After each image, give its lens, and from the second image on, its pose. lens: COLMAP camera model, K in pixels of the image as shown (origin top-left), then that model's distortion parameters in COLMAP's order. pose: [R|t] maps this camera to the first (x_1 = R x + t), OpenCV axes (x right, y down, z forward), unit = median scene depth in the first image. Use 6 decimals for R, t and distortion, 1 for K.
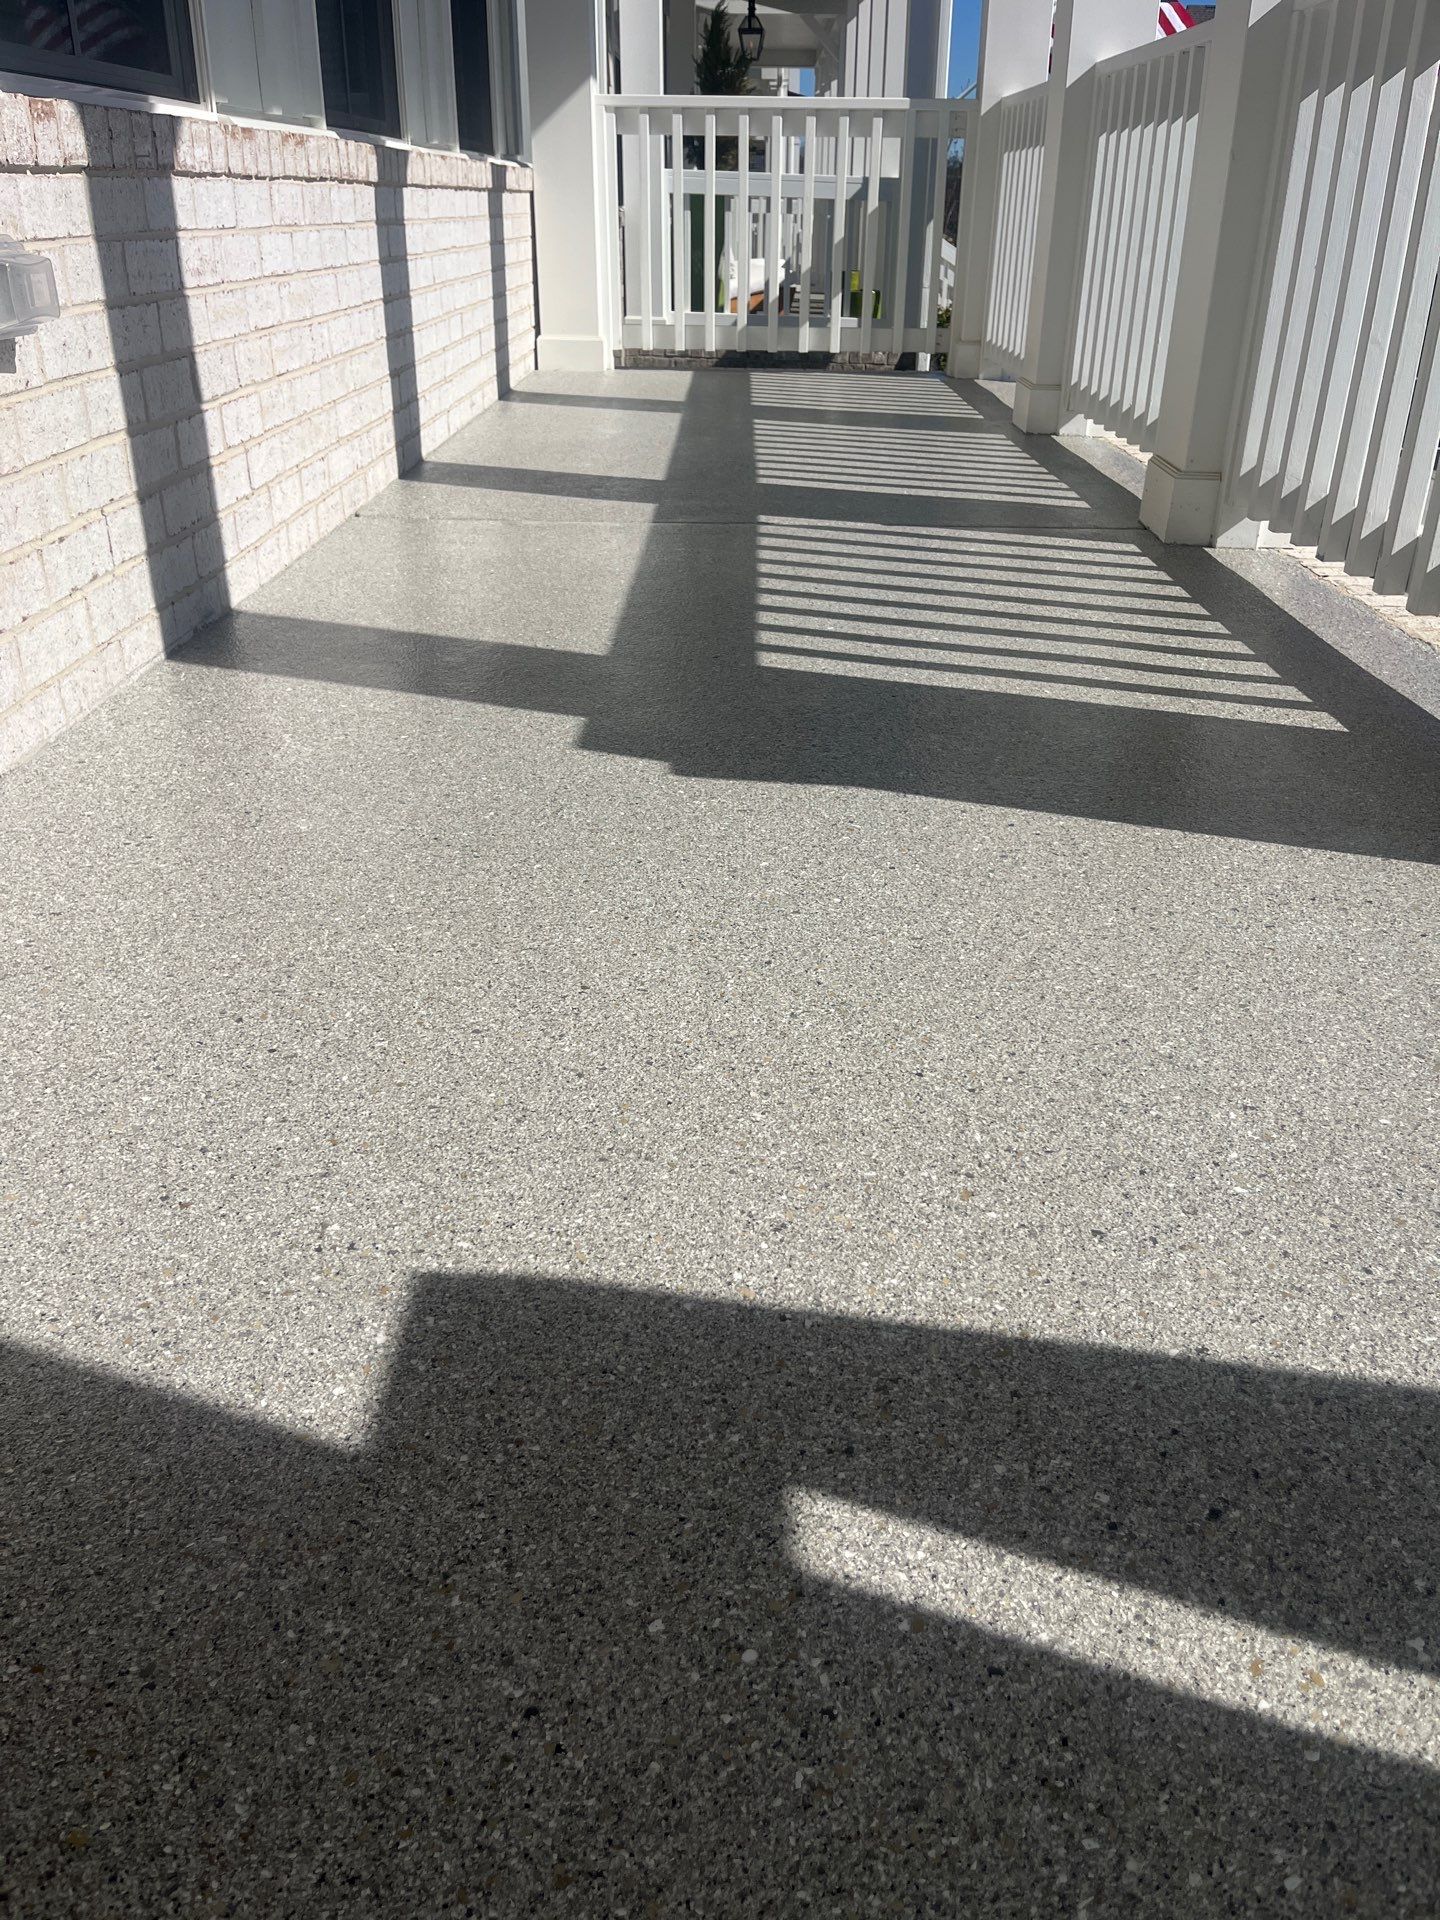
lens RADIAL K [[1479.1, 0, 714.9], [0, 1479.1, 967.2], [0, 0, 1]] dist [0.050452, -0.074526]
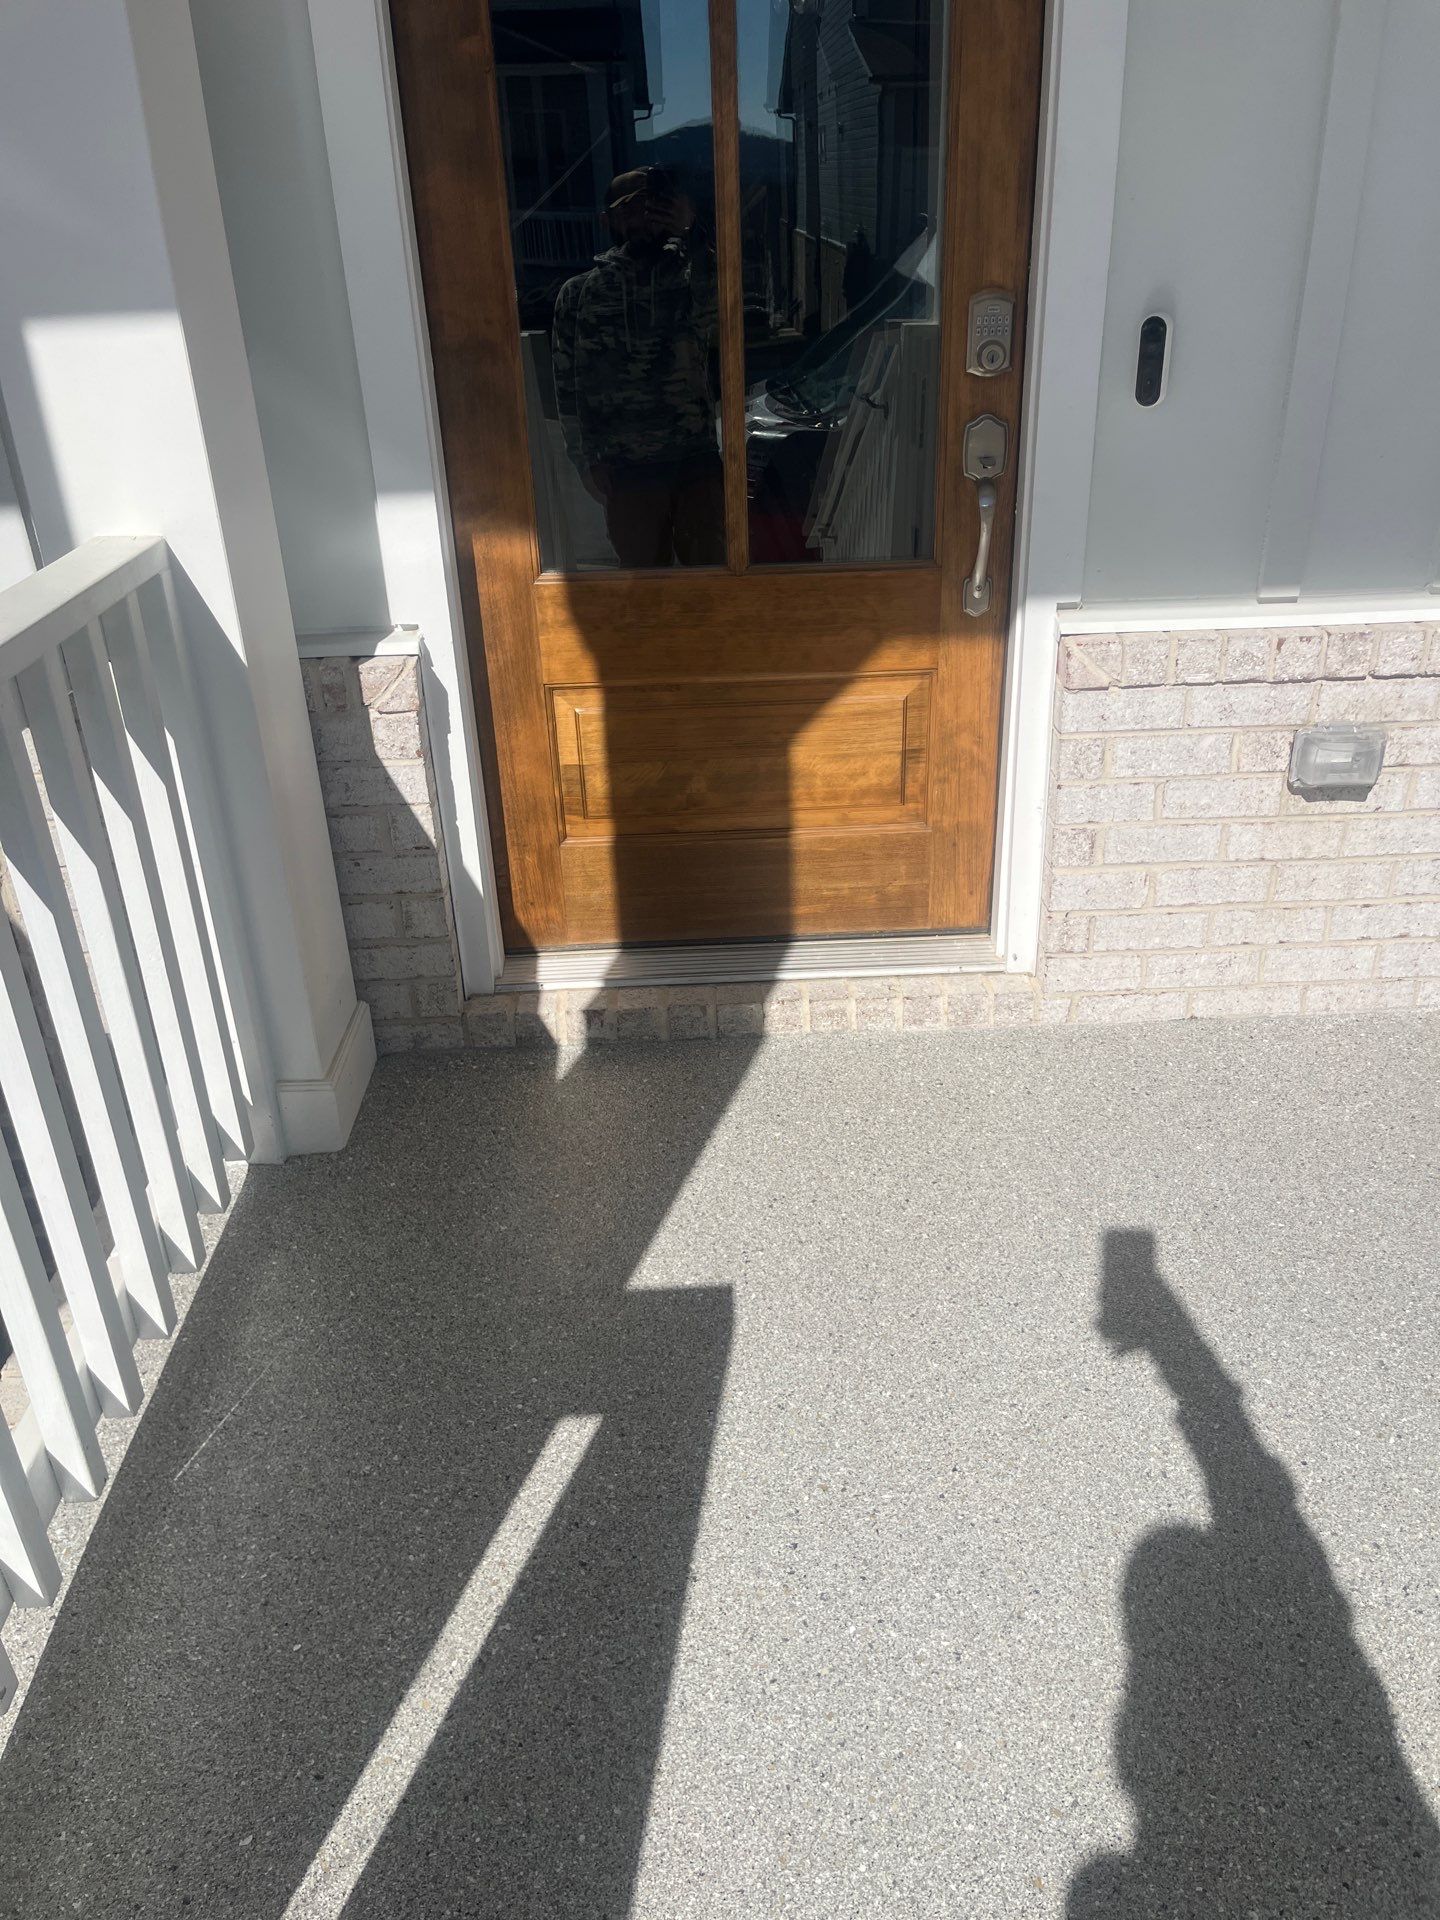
lens RADIAL K [[1438.0, 0, 759.2], [0, 1438.0, 961.3], [0, 0, 1]] dist [0.026166, 0.001815]
pose [[0.066452, 0.463495, -0.883605, 0.689272], [-0.432128, 0.811573, 0.393212, -0.489675], [0.899361, 0.355700, 0.254219, 0.147206]]
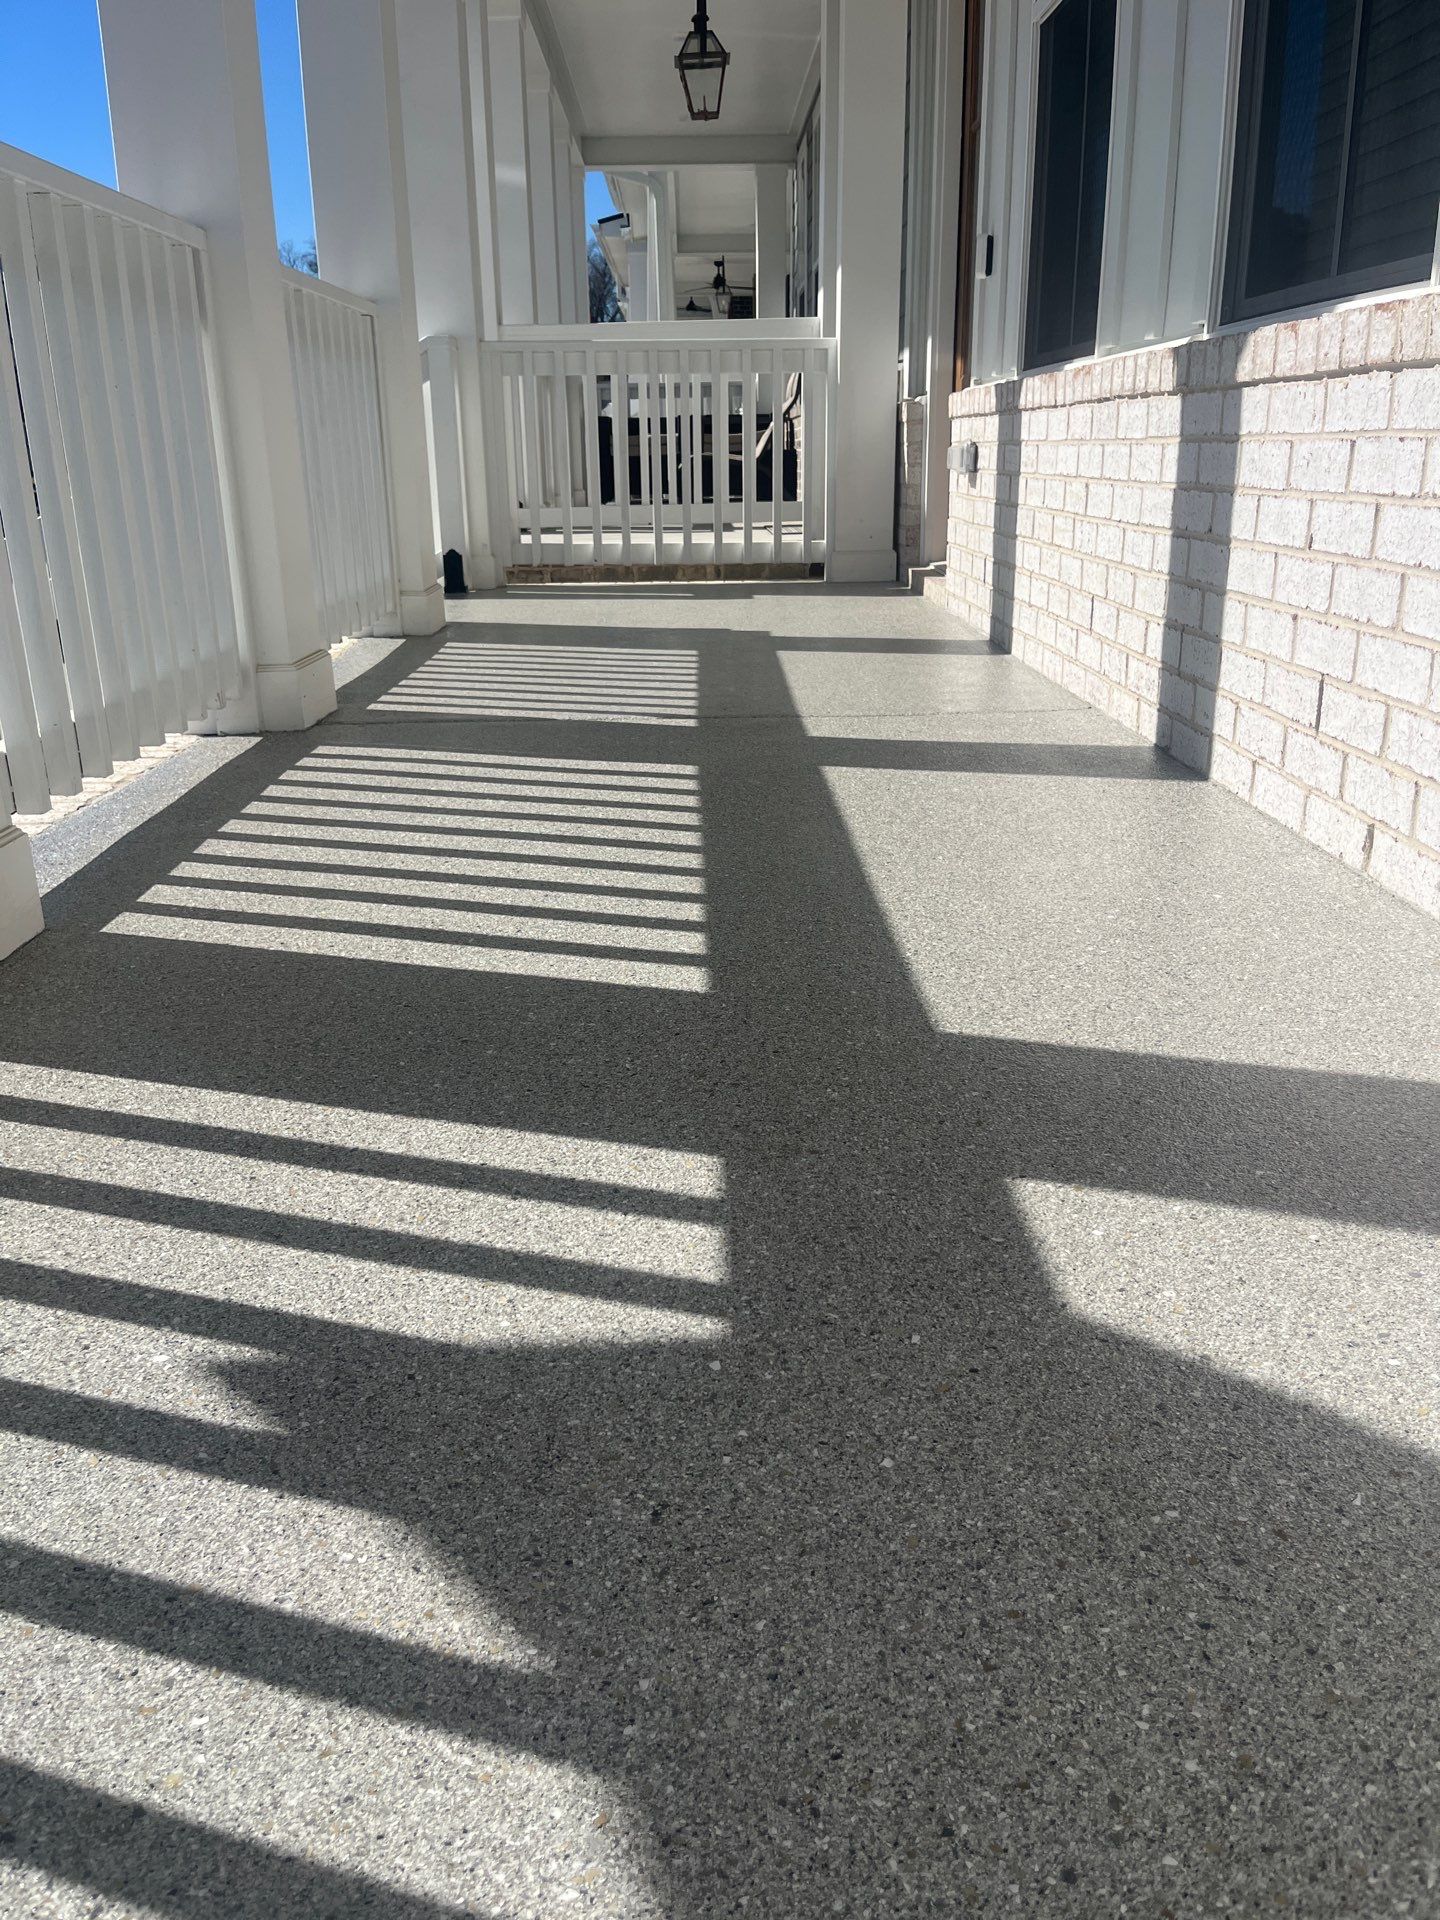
lens RADIAL K [[1465.7, 0, 725.4], [0, 1465.7, 980.9], [0, 0, 1]] dist [0.048664, -0.081412]
pose [[-0.999079, 0.018613, -0.038662, 0.084376], [-0.015526, 0.683153, 0.730110, -1.479328], [0.040002, 0.730038, -0.682235, 2.948923]]
